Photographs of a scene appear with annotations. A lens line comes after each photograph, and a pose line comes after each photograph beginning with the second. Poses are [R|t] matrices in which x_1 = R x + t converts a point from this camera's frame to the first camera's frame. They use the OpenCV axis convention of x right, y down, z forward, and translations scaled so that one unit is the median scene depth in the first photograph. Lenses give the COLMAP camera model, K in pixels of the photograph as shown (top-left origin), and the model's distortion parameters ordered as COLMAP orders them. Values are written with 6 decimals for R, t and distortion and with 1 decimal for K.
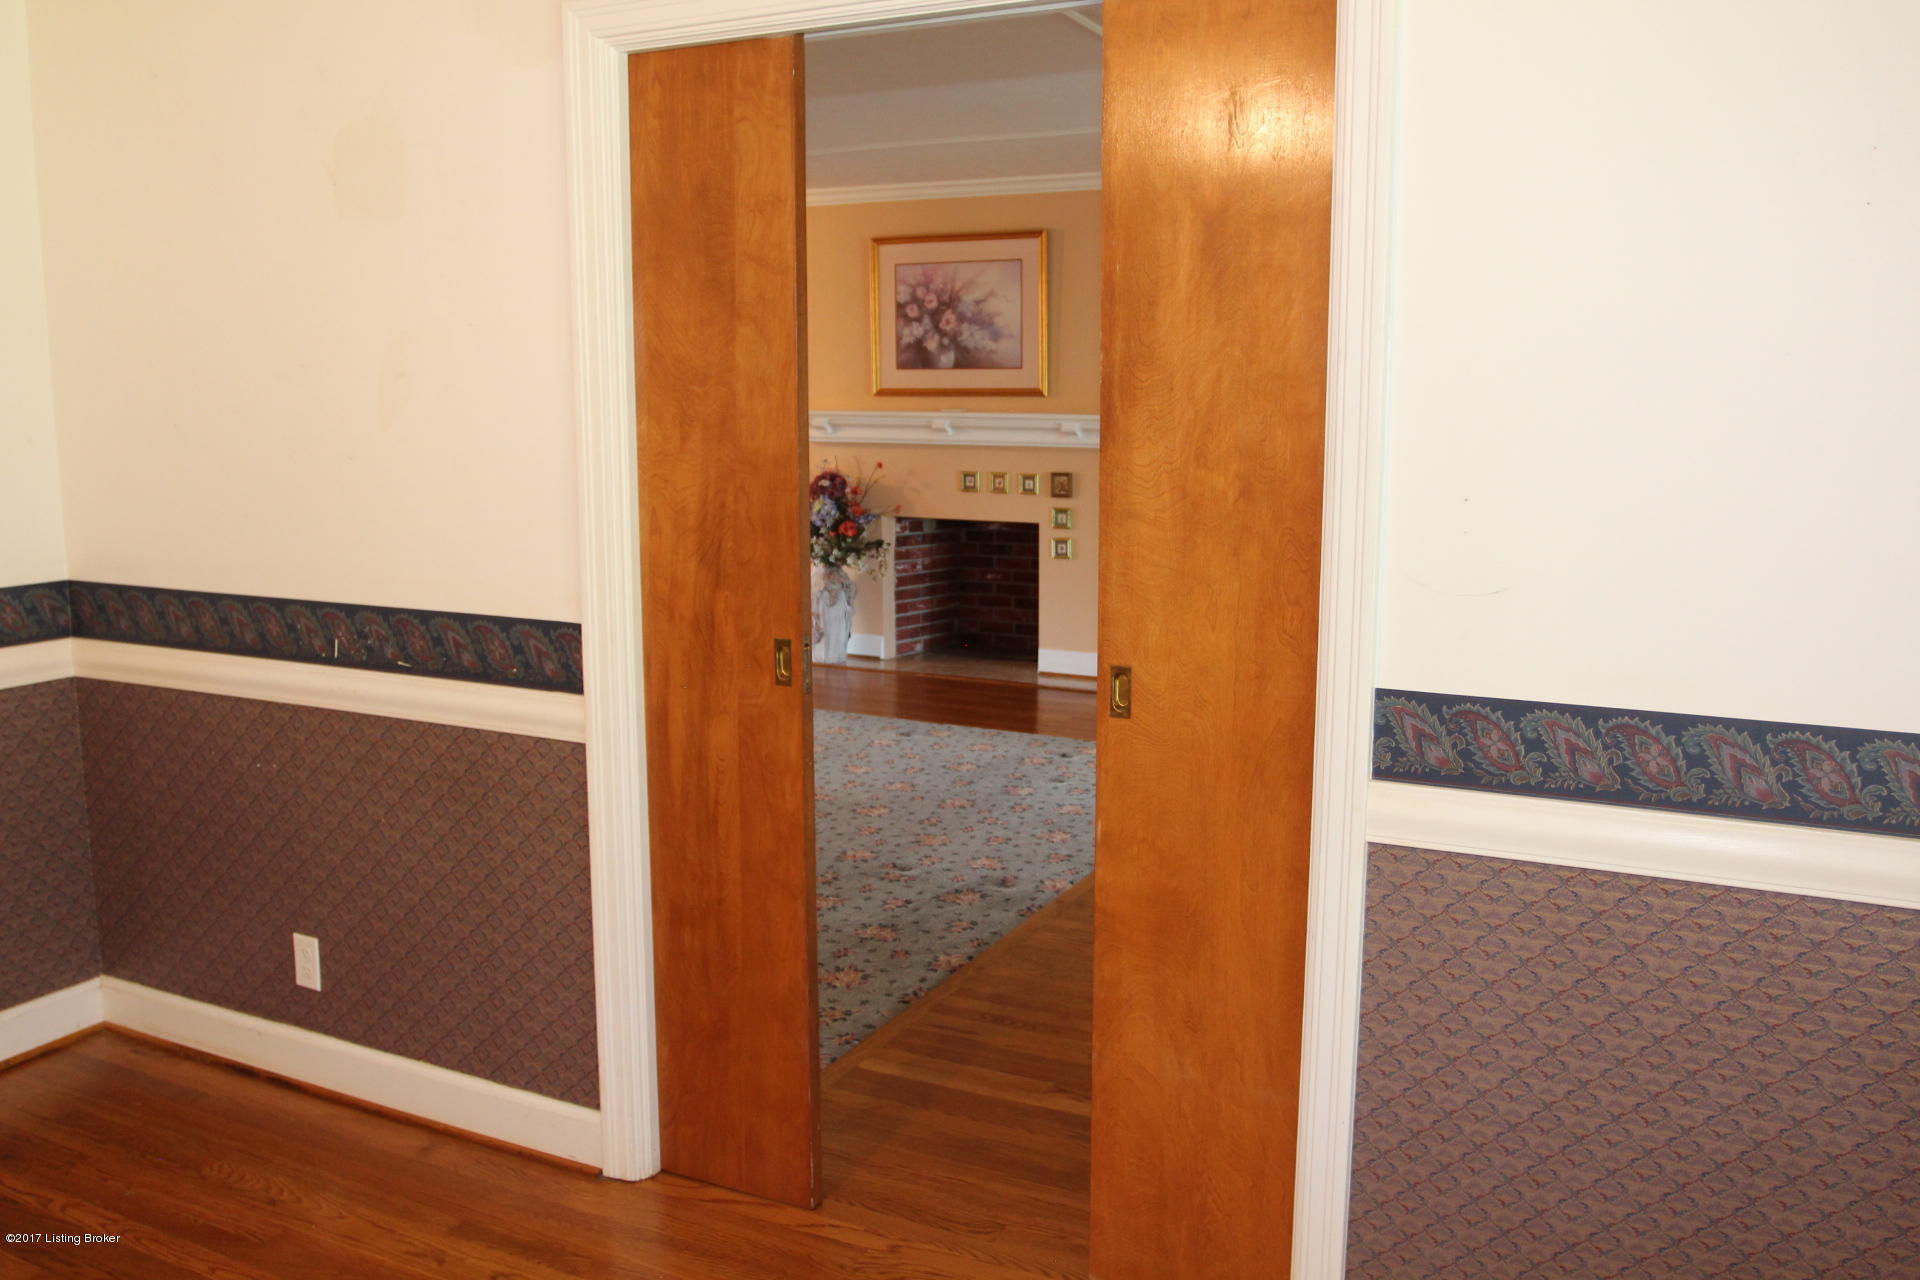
lens RADIAL K [[1596.7, 0, 965.1], [0, 1596.7, 636.0], [0, 0, 1]] dist [-0.067884, 0.040472]
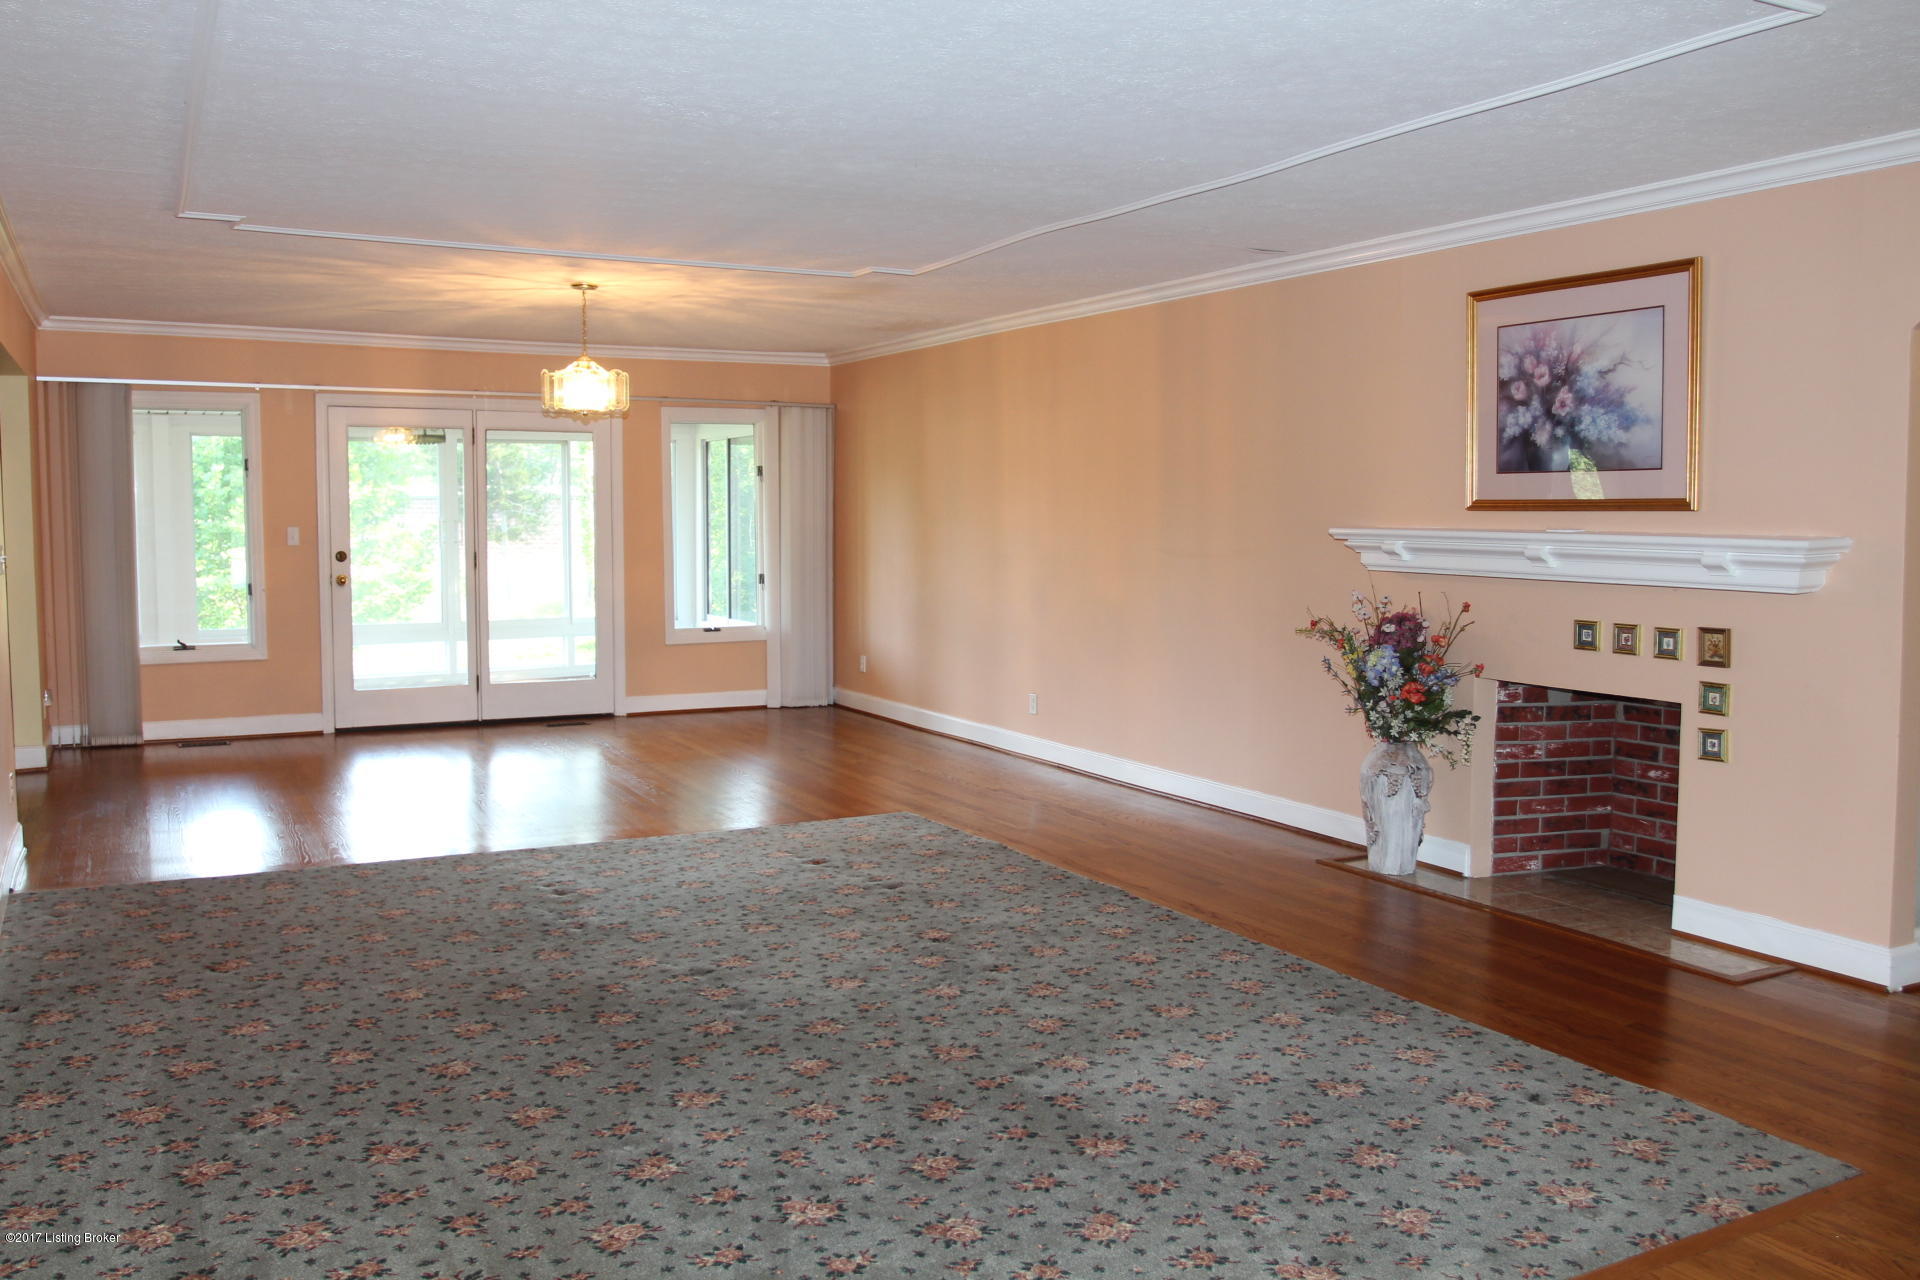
lens RADIAL K [[1596.7, 0, 959.2], [0, 1596.7, 633.9], [0, 0, 1]] dist [-0.067884, 0.040472]
pose [[0.818776, 0.045761, -0.572287, 0.170439], [-0.092163, 0.994367, -0.052346, -0.037448], [0.566668, 0.095603, 0.818381, 0.296383]]
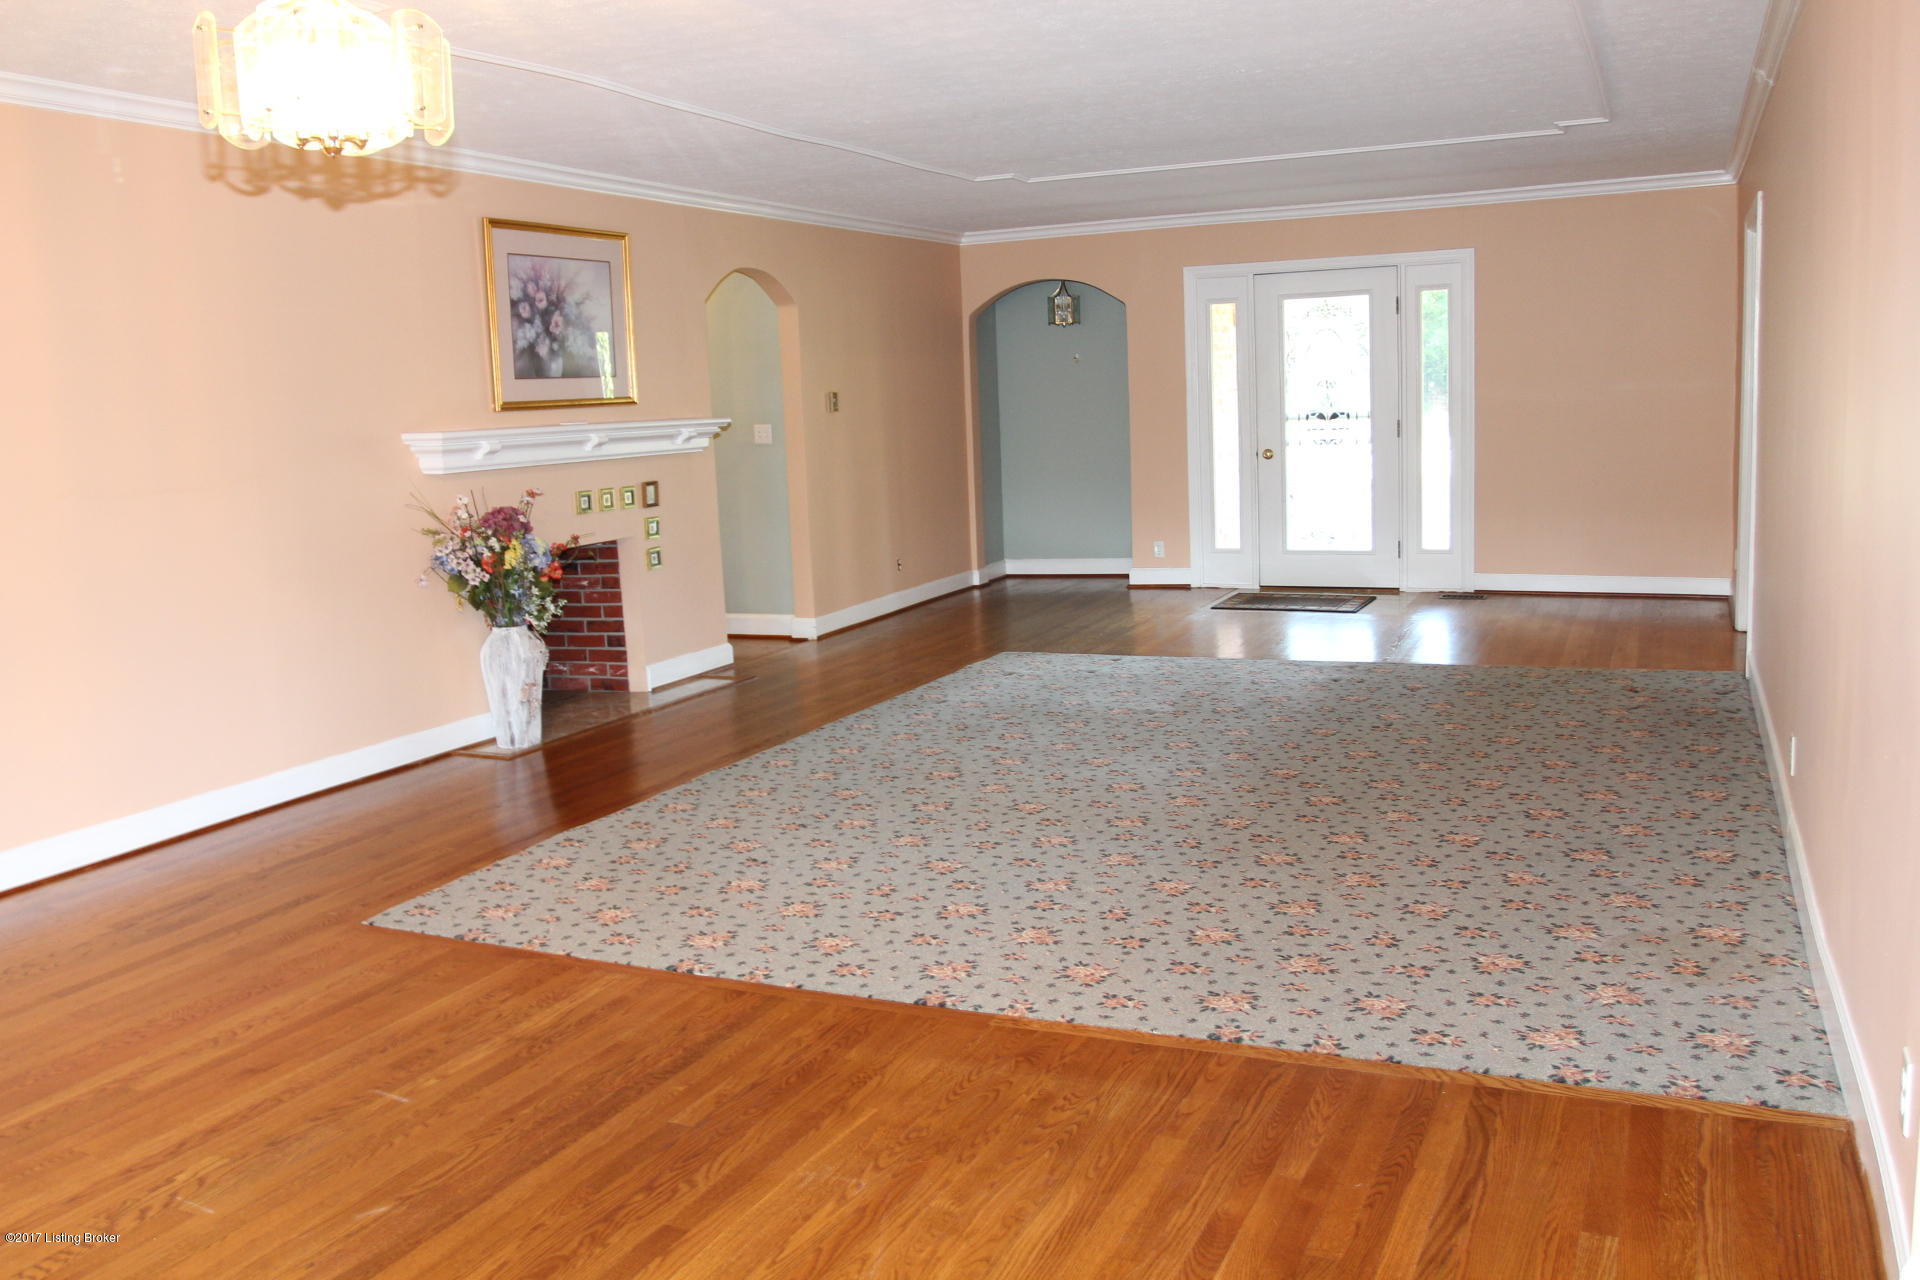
lens RADIAL K [[1596.7, 0, 943.1], [0, 1596.7, 643.8], [0, 0, 1]] dist [-0.067884, 0.040472]
pose [[-0.009184, -0.152391, 0.988278, -0.902901], [0.198565, 0.968360, 0.151165, -0.115103], [-0.980045, 0.197625, 0.021366, 0.798701]]
